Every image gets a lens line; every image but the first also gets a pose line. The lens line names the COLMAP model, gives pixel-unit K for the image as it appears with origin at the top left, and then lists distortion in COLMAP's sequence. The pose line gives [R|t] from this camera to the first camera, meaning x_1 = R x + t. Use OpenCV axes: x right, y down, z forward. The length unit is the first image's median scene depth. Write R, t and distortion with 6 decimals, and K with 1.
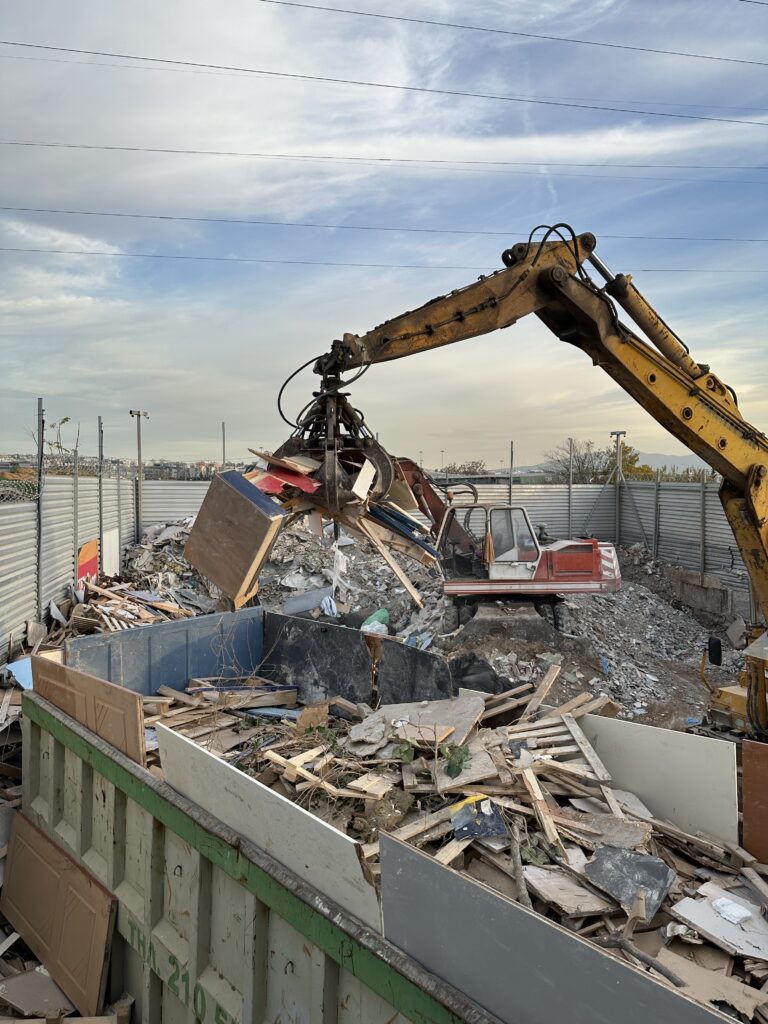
lens RADIAL K [[713.4, 0, 387.4], [0, 713.4, 504.7], [0, 0, 1]] dist [0.051979, -0.045602]
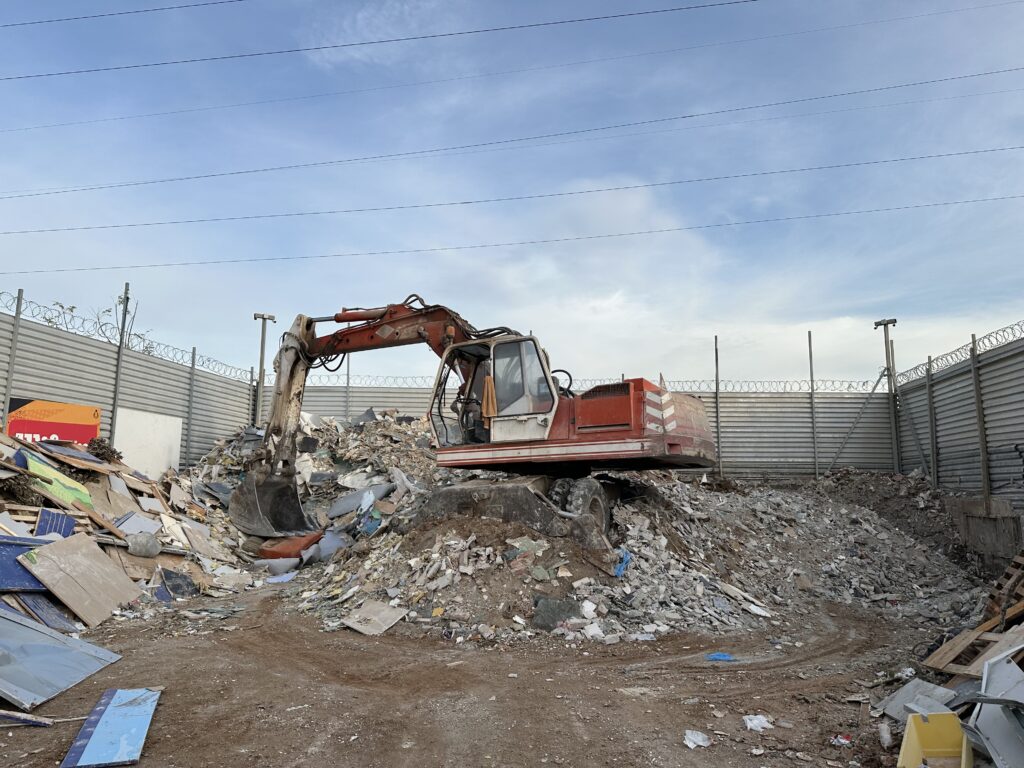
lens RADIAL K [[713.4, 0, 515.1], [0, 713.4, 382.2], [0, 0, 1]] dist [0.051979, -0.045602]
pose [[0.925967, -0.053513, -0.373794, 0.471650], [-0.017655, 0.982689, -0.184417, 0.192418], [0.377192, 0.177364, 0.908993, 0.399960]]
